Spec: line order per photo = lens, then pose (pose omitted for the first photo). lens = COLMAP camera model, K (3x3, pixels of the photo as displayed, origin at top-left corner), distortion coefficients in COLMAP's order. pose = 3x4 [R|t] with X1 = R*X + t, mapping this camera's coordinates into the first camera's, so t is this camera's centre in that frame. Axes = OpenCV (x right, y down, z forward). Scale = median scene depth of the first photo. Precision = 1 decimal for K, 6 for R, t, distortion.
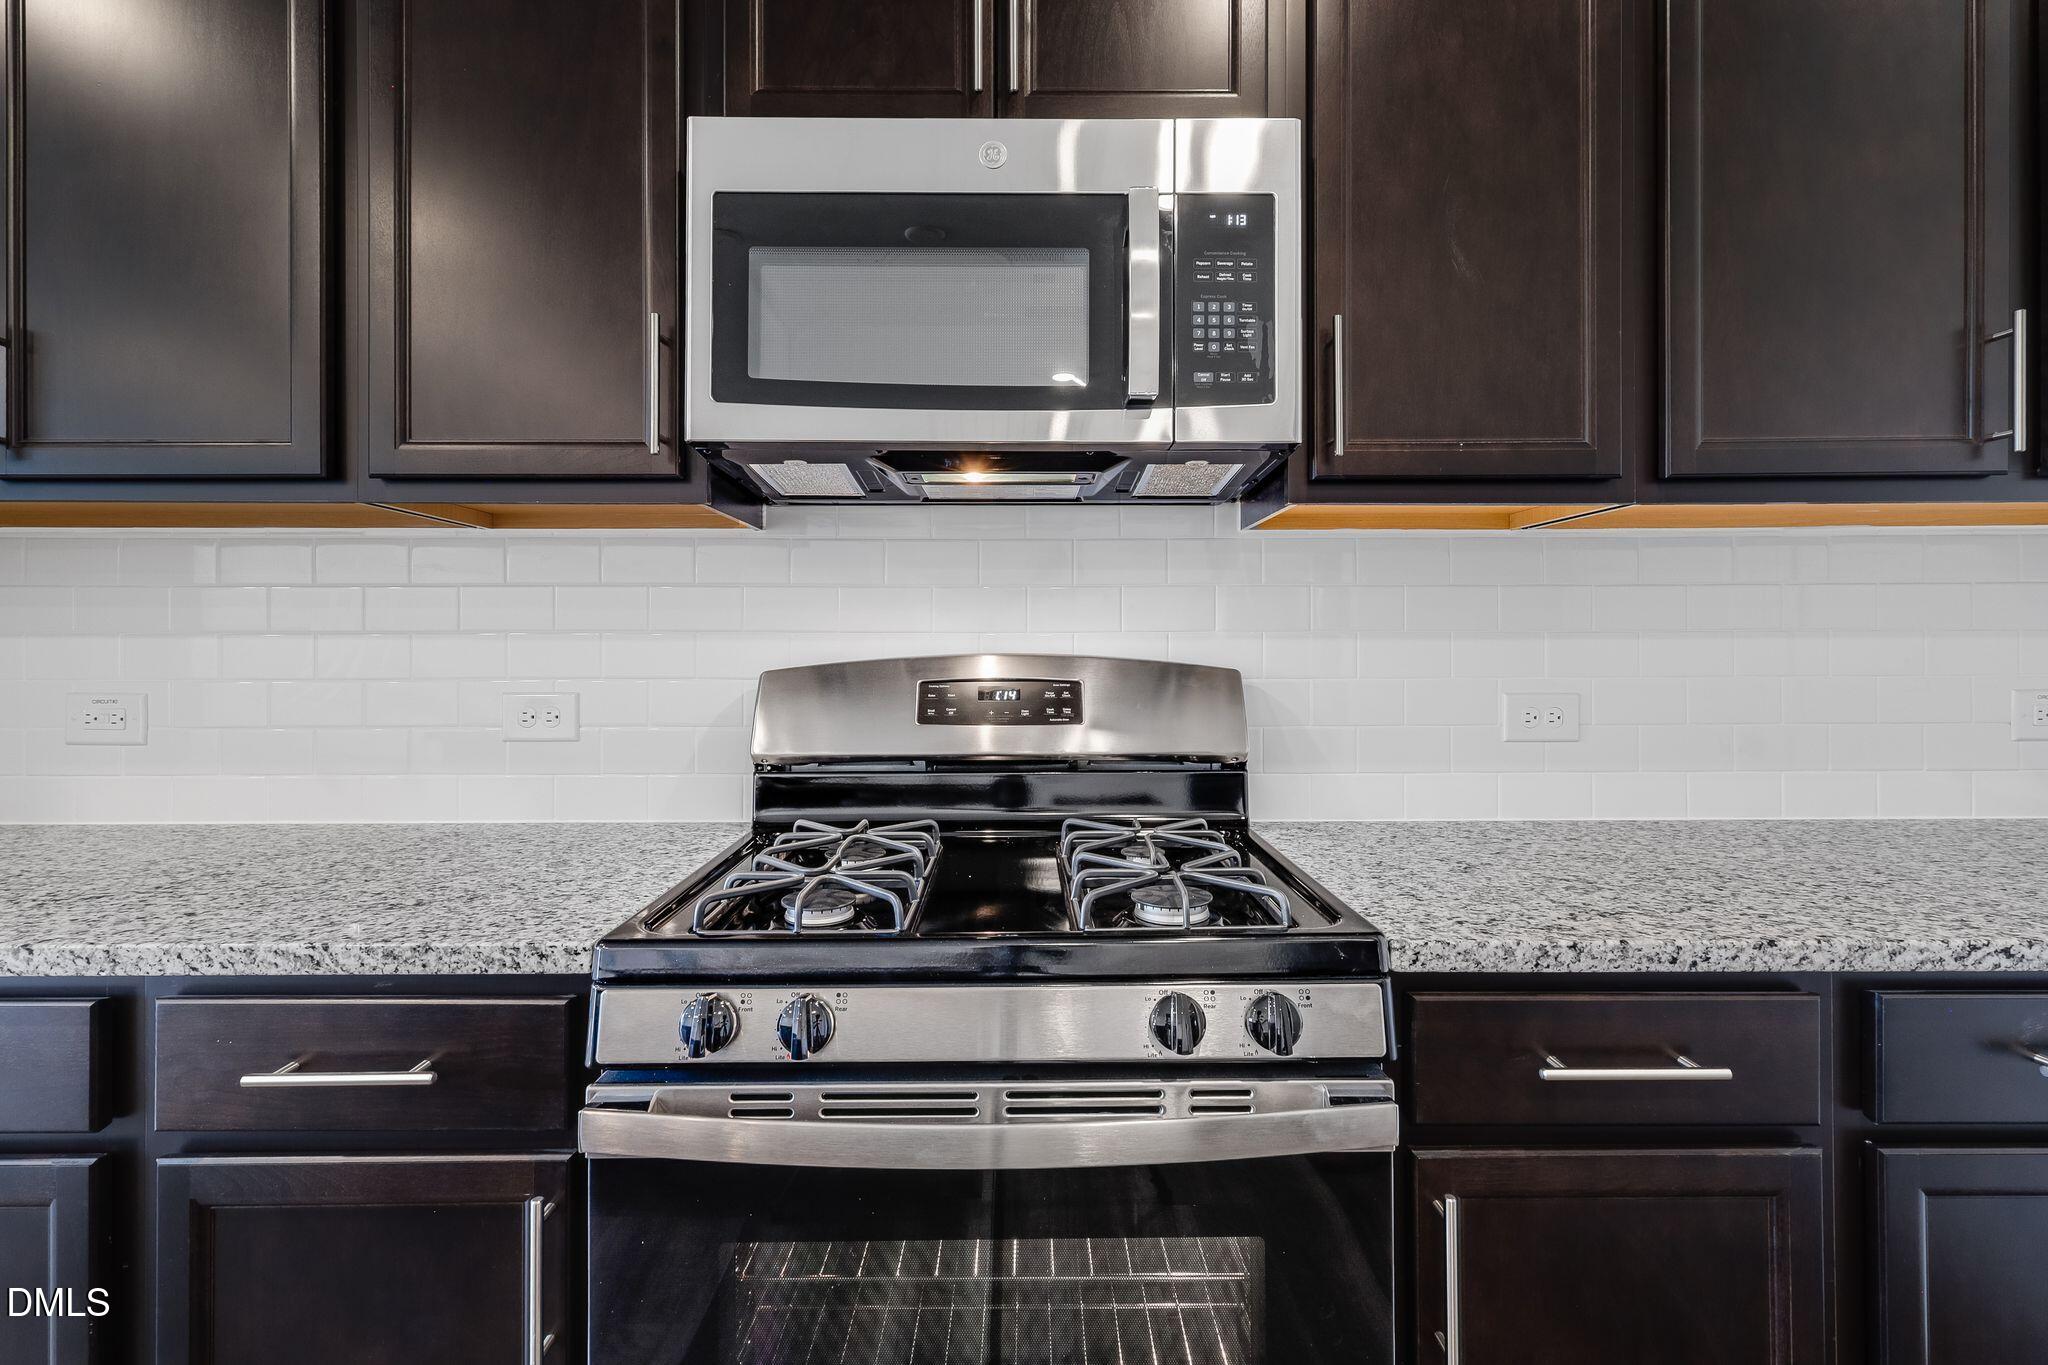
lens RADIAL K [[938.3, 0, 1026.8], [0, 938.3, 662.3], [0, 0, 1]] dist [0.004766, -0.001884]
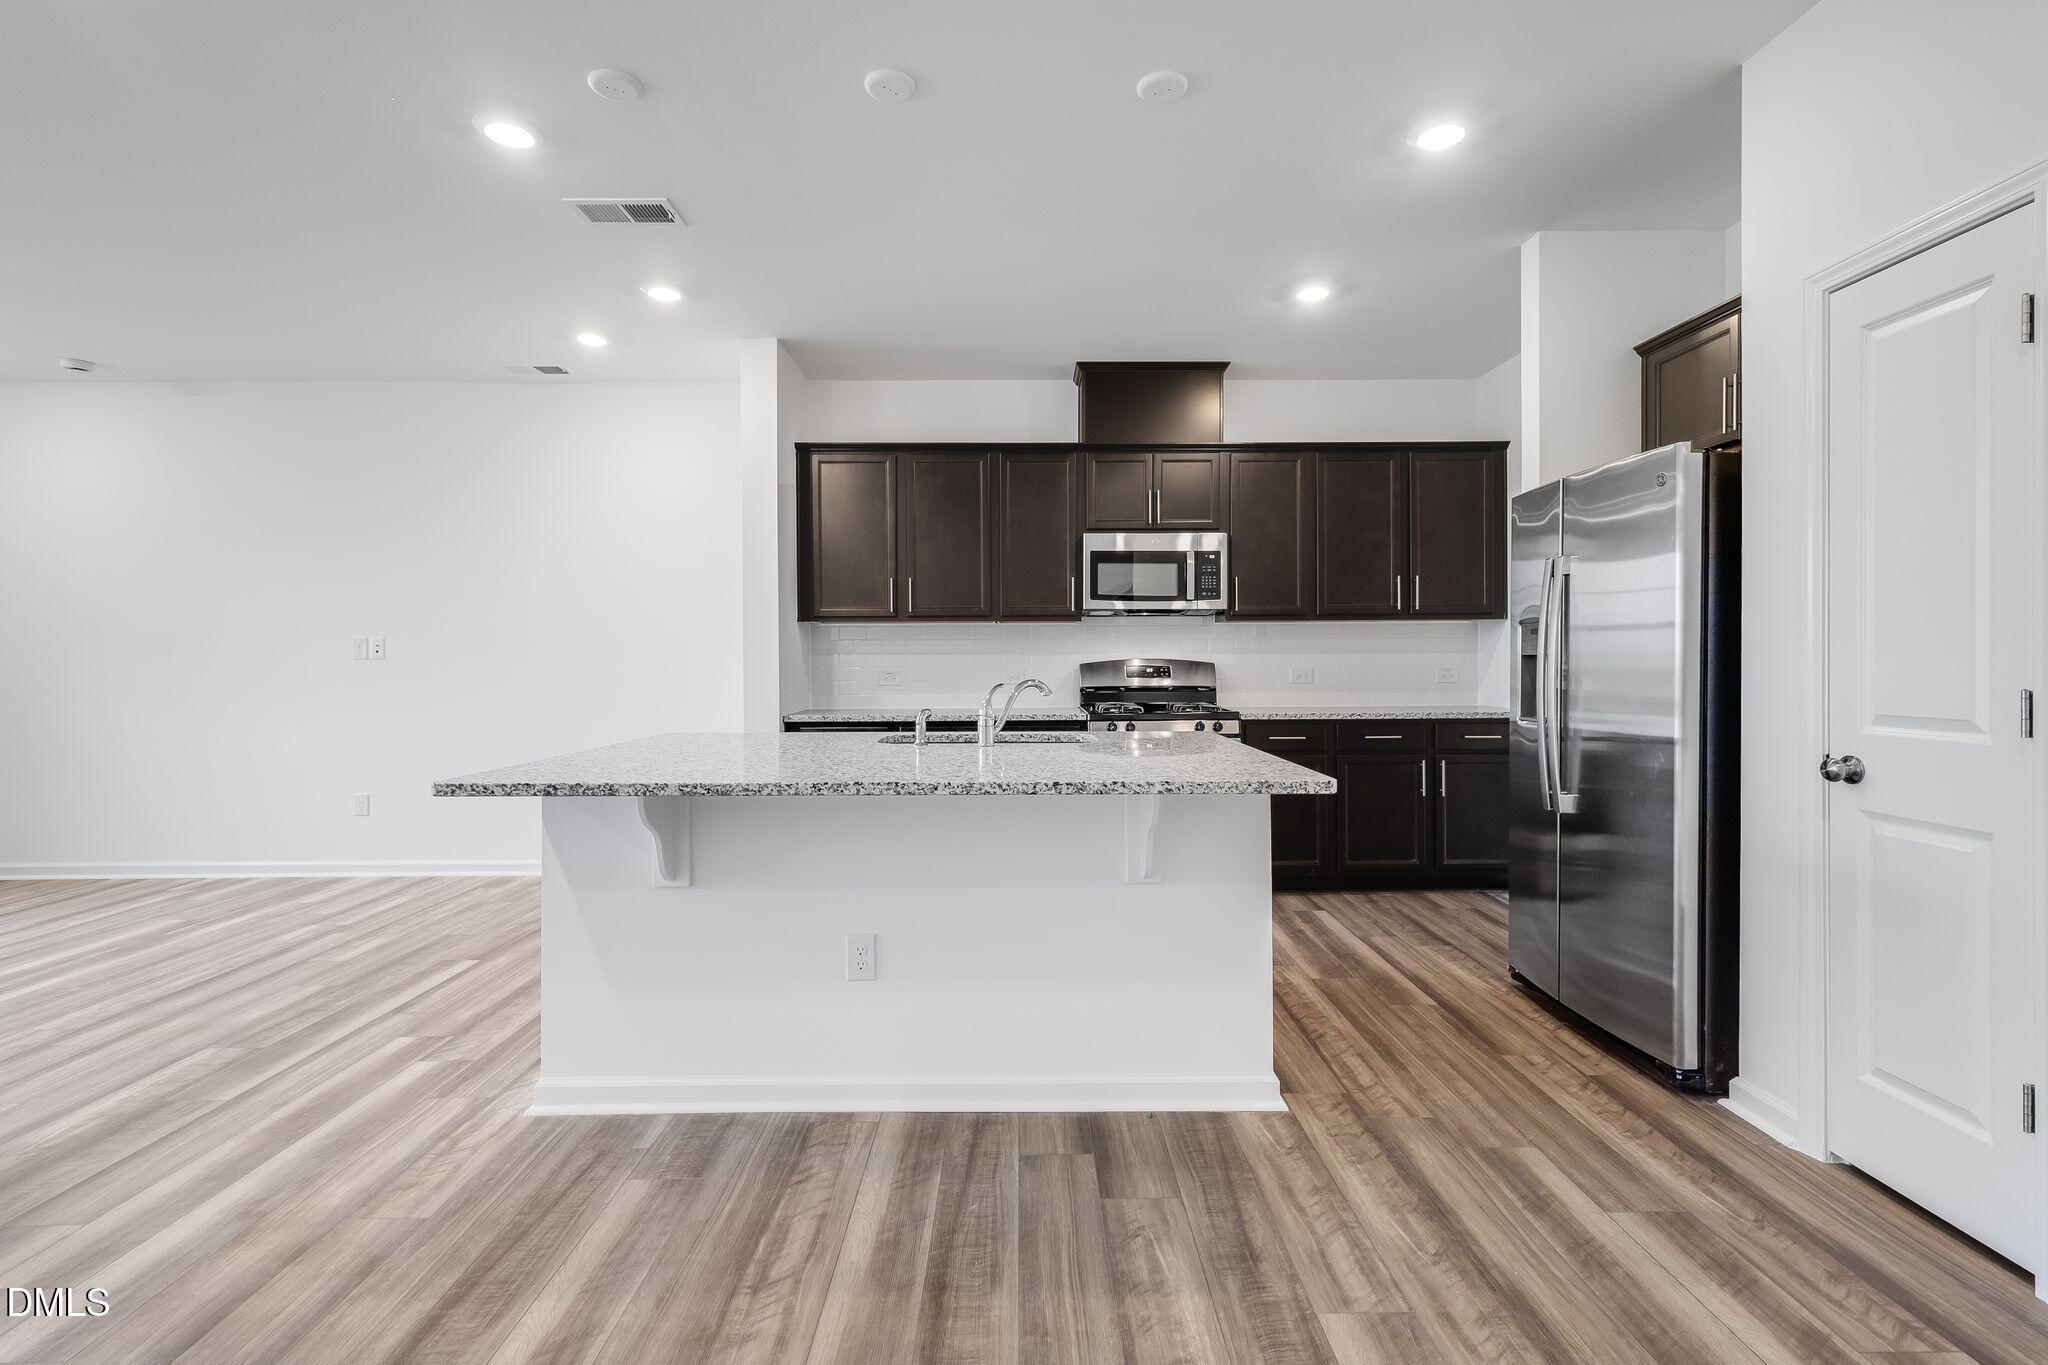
lens RADIAL K [[938.3, 0, 1028.7], [0, 938.3, 678.1], [0, 0, 1]] dist [0.004766, -0.001884]
pose [[0.999614, 0.000065, 0.027773, -0.718138], [-0.000378, 0.999937, 0.011260, 0.030927], [-0.027771, -0.011266, 0.999551, -3.204833]]
